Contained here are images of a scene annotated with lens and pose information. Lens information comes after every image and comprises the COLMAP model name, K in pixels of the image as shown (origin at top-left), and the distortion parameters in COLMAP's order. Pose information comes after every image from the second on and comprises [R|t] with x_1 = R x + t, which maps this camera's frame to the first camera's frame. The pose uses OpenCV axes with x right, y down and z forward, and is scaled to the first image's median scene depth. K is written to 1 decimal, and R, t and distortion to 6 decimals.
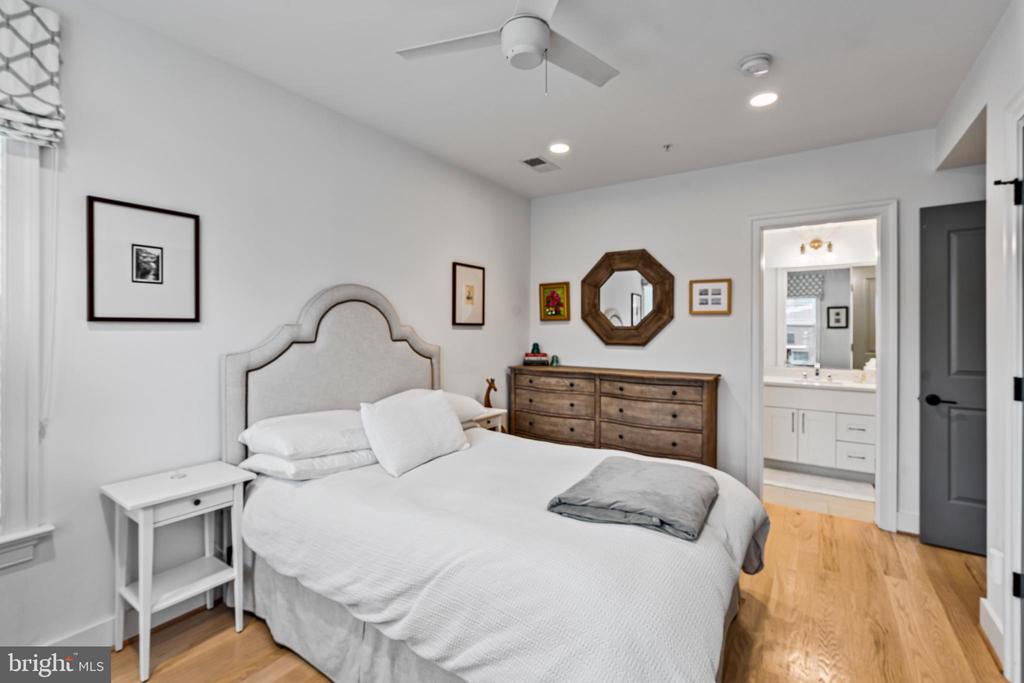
lens RADIAL K [[469.2, 0, 510.9], [0, 469.2, 316.8], [0, 0, 1]] dist [-0.003080, -0.000314]
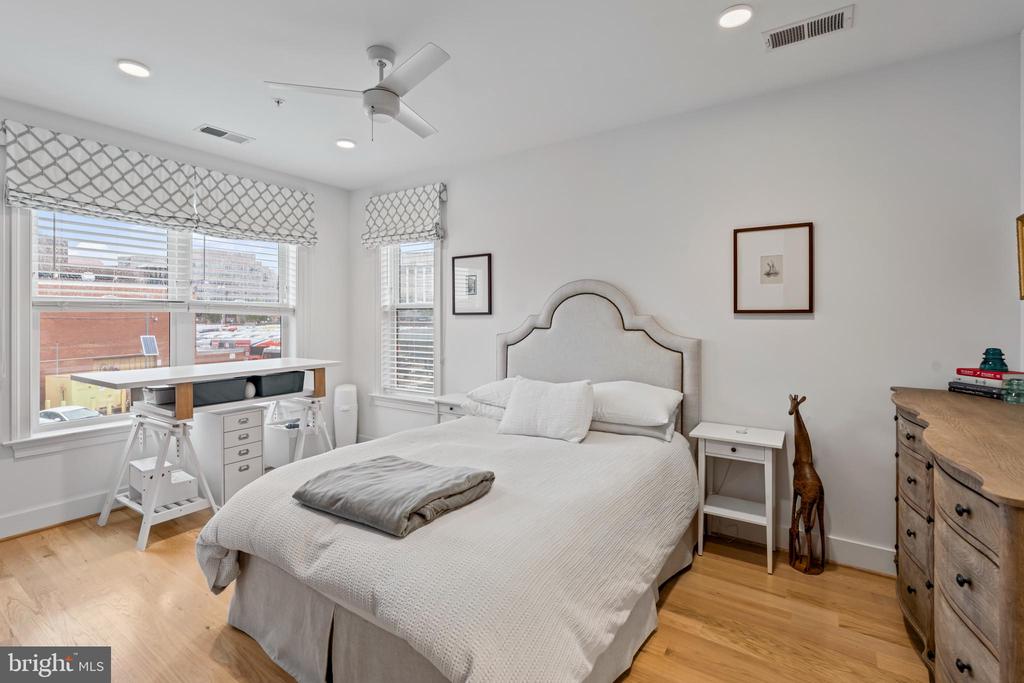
lens RADIAL K [[469.2, 0, 510.9], [0, 469.2, 316.8], [0, 0, 1]] dist [-0.003080, -0.000314]
pose [[0.001211, -0.006391, -0.999979, 0.917555], [0.023597, 0.999701, -0.006361, 0.027739], [0.999721, -0.023589, 0.001362, 0.911033]]
